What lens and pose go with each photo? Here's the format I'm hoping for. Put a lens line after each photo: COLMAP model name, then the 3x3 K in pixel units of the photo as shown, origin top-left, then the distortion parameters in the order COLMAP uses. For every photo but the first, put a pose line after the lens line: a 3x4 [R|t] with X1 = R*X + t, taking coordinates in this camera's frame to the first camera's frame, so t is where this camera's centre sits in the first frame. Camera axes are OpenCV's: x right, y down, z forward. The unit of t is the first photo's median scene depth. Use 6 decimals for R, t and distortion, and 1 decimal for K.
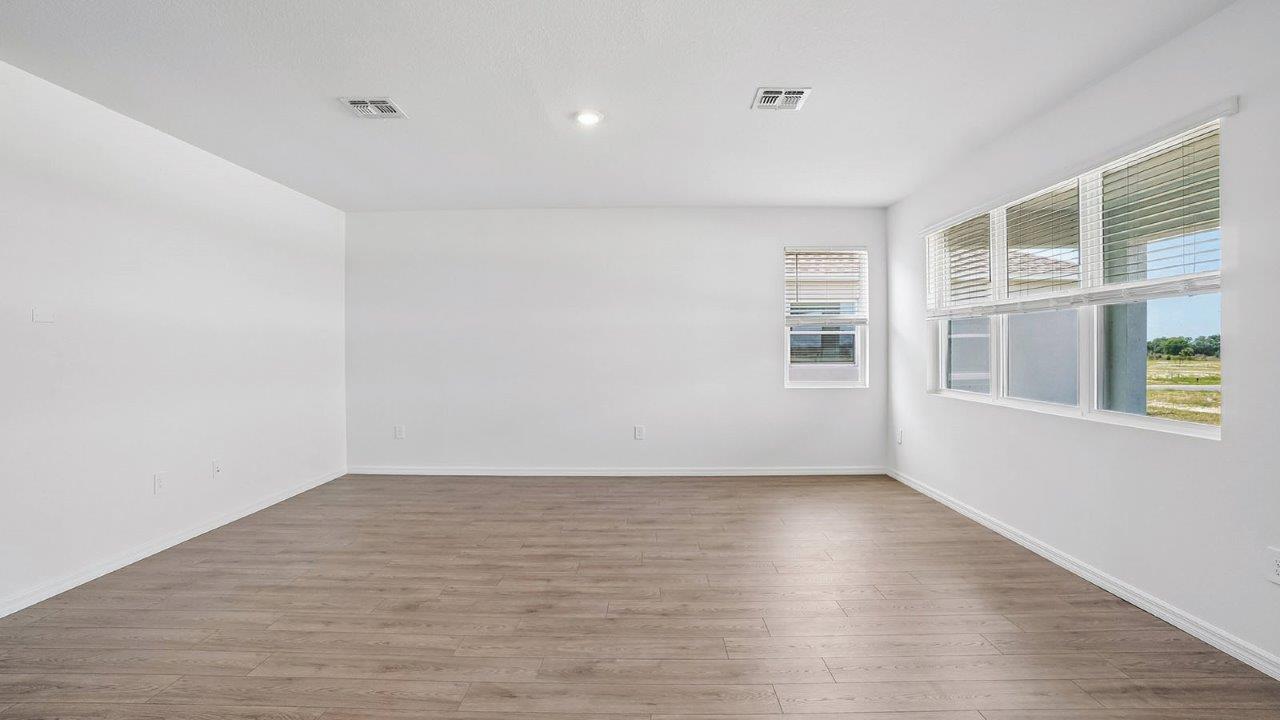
lens RADIAL K [[580.1, 0, 637.0], [0, 580.1, 353.6], [0, 0, 1]] dist [-0.057608, 0.019188]
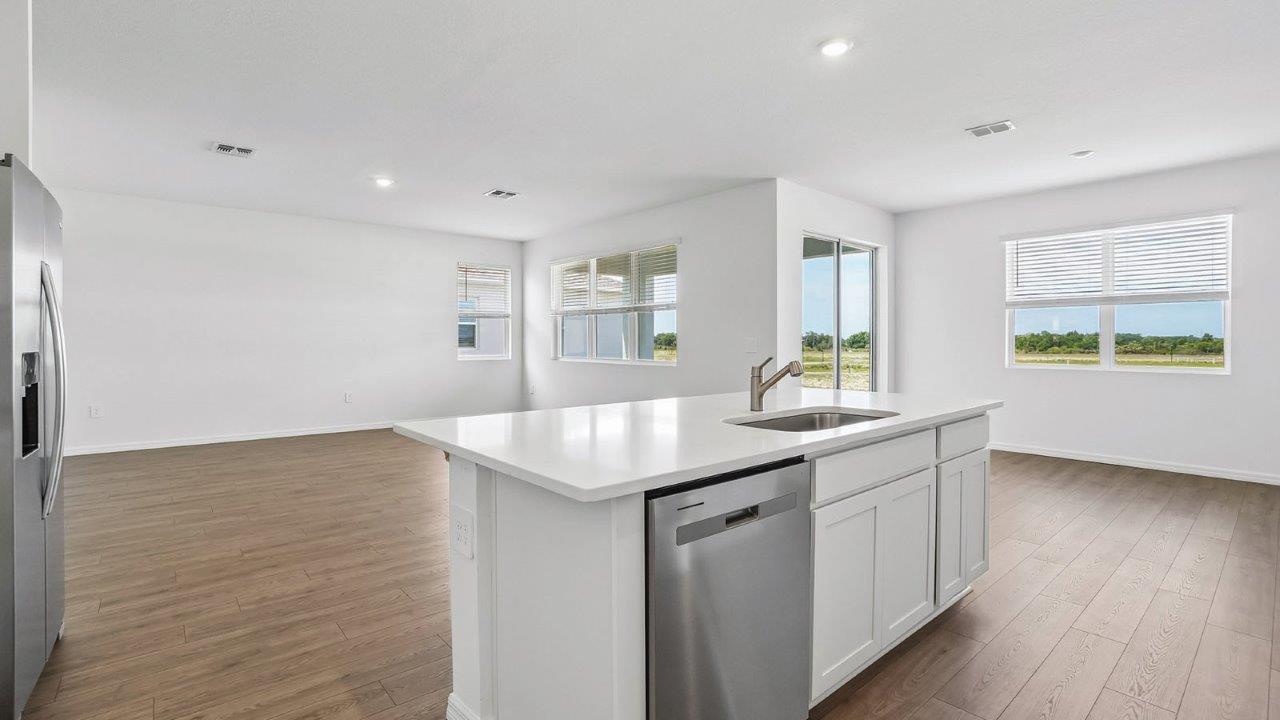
lens RADIAL K [[591.6, 0, 650.1], [0, 591.6, 343.0], [0, 0, 1]] dist [-0.073756, 0.036576]
pose [[0.742617, 0.002829, 0.669710, -0.550788], [-0.000123, 0.999992, -0.004088, 0.033090], [-0.669716, 0.002954, 0.742611, -0.602110]]
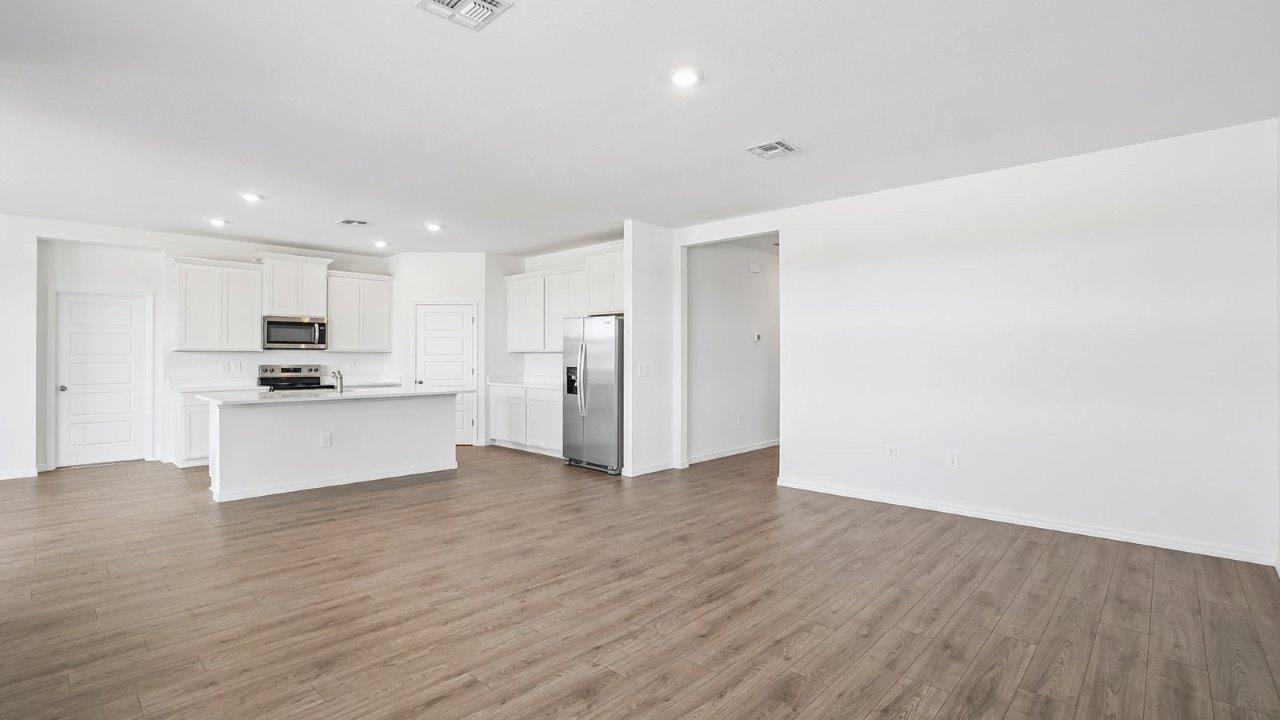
lens RADIAL K [[580.1, 0, 637.0], [0, 580.1, 353.6], [0, 0, 1]] dist [-0.057608, 0.019188]
pose [[-0.673593, -0.000186, -0.739103, 0.524456], [-0.004765, 0.999980, 0.004091, -0.007348], [0.739087, 0.006278, -0.673580, 1.371861]]
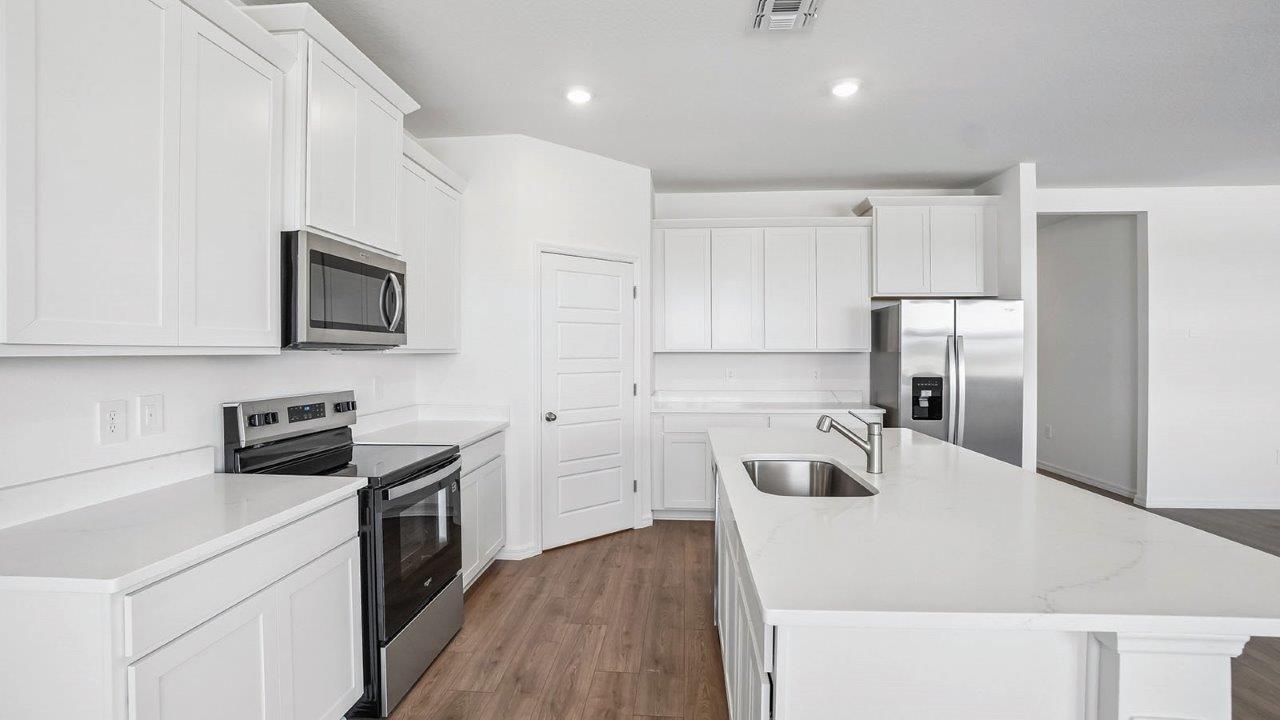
lens RADIAL K [[580.1, 0, 637.0], [0, 580.1, 353.6], [0, 0, 1]] dist [-0.057608, 0.019188]
pose [[-0.069915, 0.008473, -0.997517, 0.486546], [-0.007264, 0.999933, 0.009003, -0.010002], [0.997527, 0.007875, -0.069849, -0.398684]]
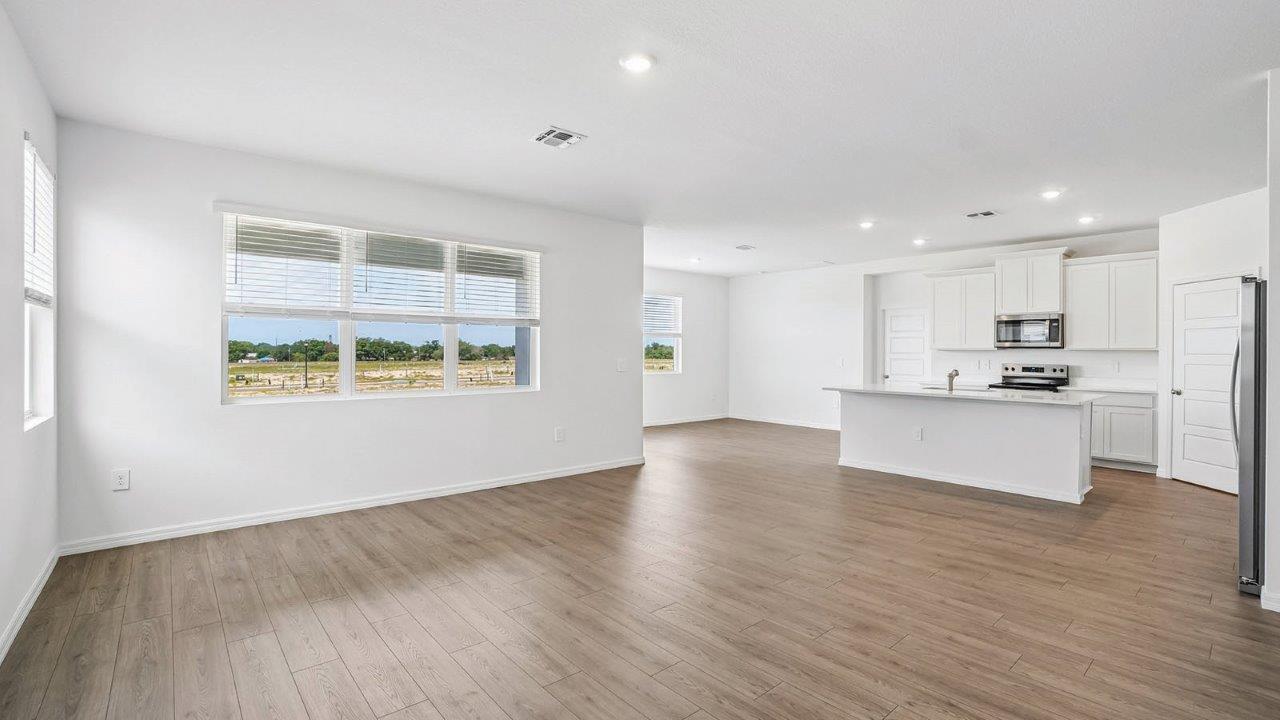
lens RADIAL K [[571.7, 0, 640.0], [0, 571.7, 360.0], [0, 0, 1]] dist [-0.082322, 0.036948]
pose [[-0.667269, -0.010012, 0.744750, -0.611912], [0.005163, 0.999823, 0.018066, -0.008758], [-0.744799, 0.015900, -0.667099, 1.385057]]
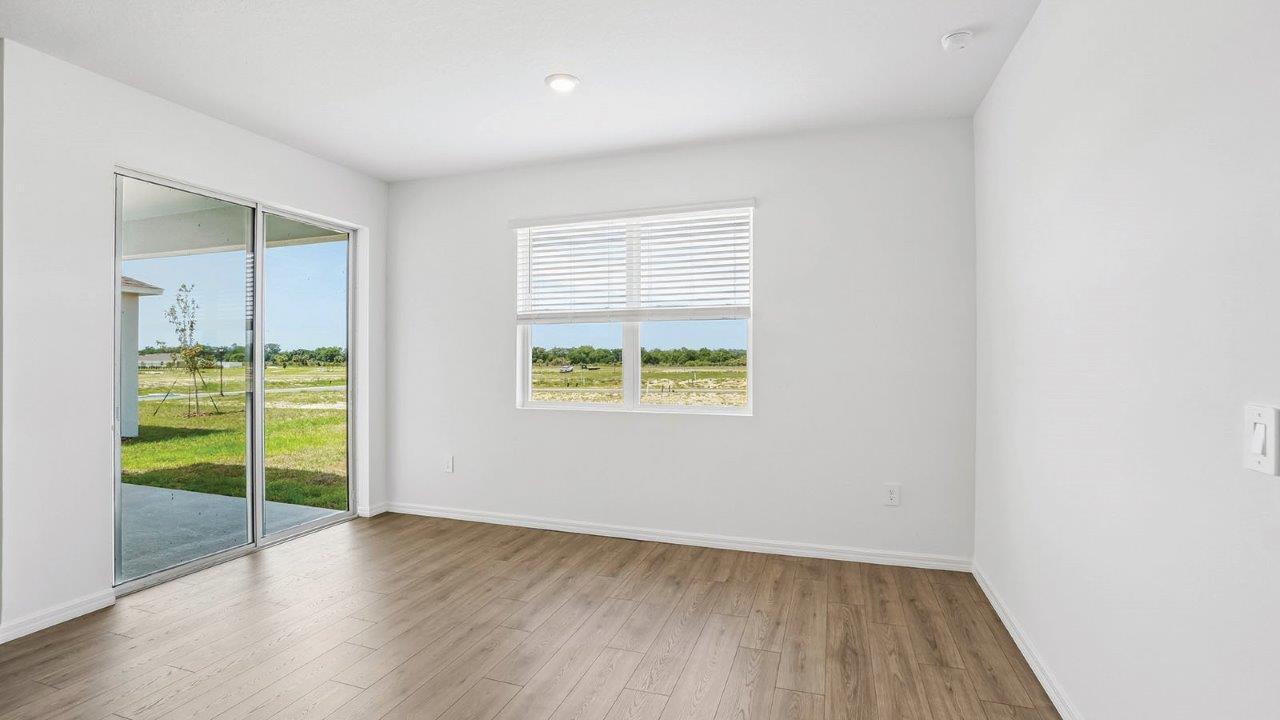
lens RADIAL K [[580.1, 0, 637.0], [0, 580.1, 353.6], [0, 0, 1]] dist [-0.057608, 0.019188]
pose [[0.315128, 0.007909, 0.949016, 0.233268], [0.005127, 0.999937, -0.010035, 0.002262], [-0.949035, 0.008028, 0.315067, -0.648076]]
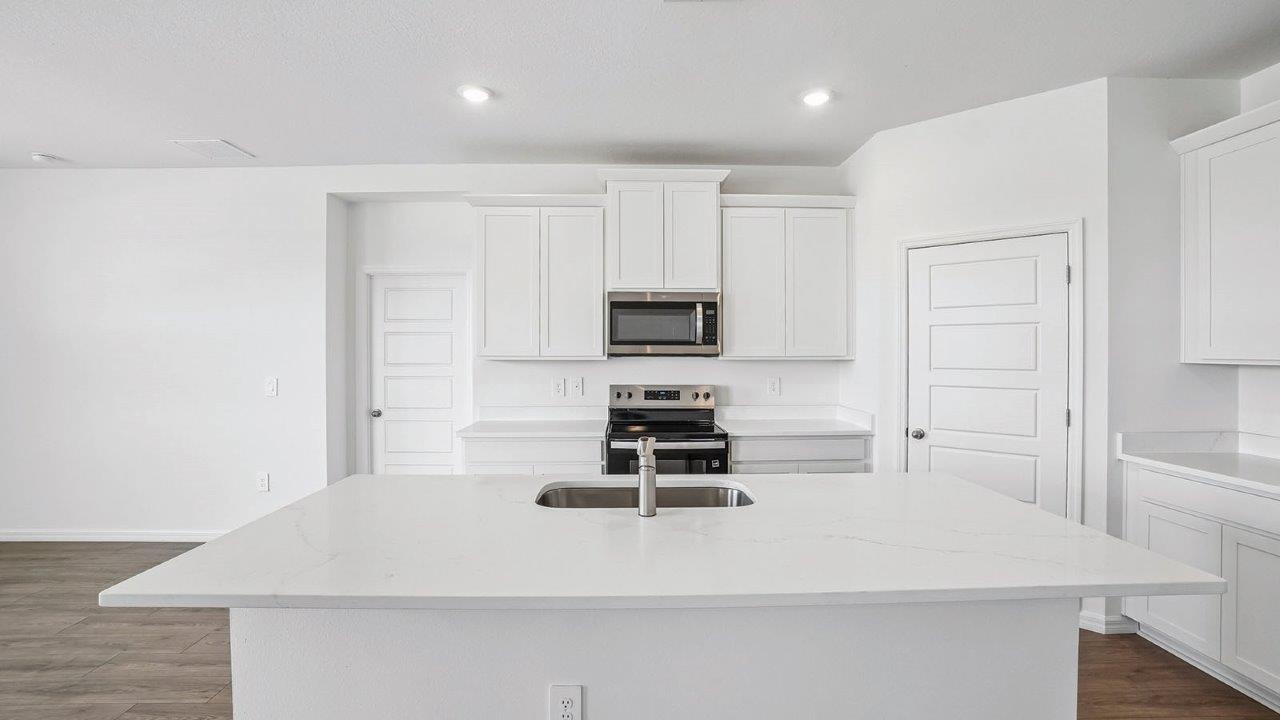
lens RADIAL K [[580.1, 0, 637.0], [0, 580.1, 353.6], [0, 0, 1]] dist [-0.057608, 0.019188]
pose [[-0.999358, 0.004075, -0.035597, -0.033944], [0.003492, 0.999859, 0.016419, -0.028877], [0.035659, 0.016284, -0.999231, 0.230946]]
